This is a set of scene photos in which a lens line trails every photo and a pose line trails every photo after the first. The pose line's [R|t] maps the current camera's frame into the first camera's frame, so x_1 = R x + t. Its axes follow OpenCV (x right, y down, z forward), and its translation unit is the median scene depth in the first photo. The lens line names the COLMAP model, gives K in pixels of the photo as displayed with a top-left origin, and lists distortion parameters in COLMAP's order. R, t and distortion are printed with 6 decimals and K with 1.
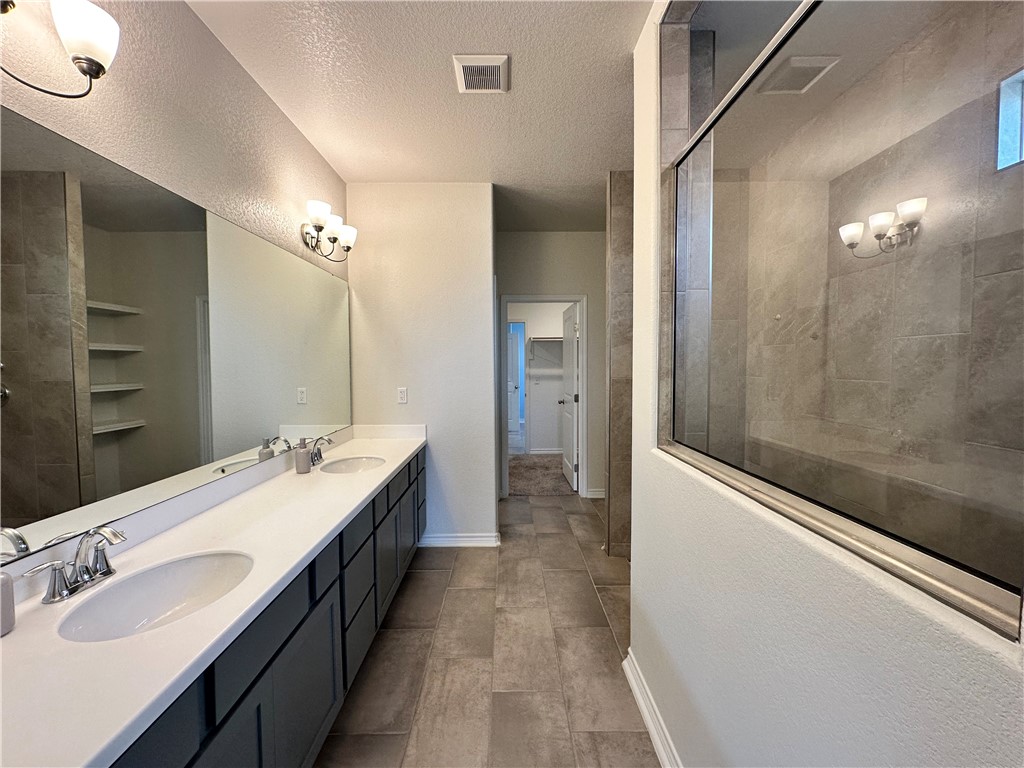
lens RADIAL K [[407.1, 0, 512.0], [0, 407.1, 384.0], [0, 0, 1]] dist [-0.001499, 0.000303]
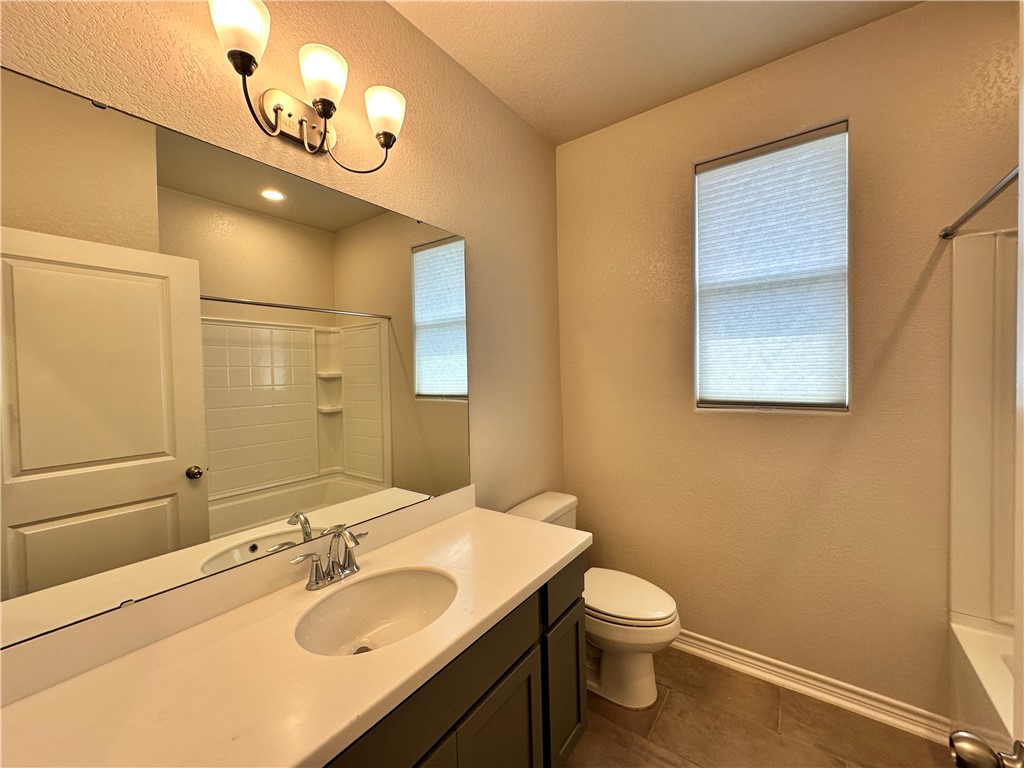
lens RADIAL K [[407.1, 0, 512.0], [0, 407.1, 384.0], [0, 0, 1]] dist [-0.001499, 0.000303]
pose [[0.810795, 0.005878, -0.585300, 0.004798], [-0.022493, 0.999524, -0.021120, -0.023870], [0.584897, 0.030289, 0.810542, 0.312108]]
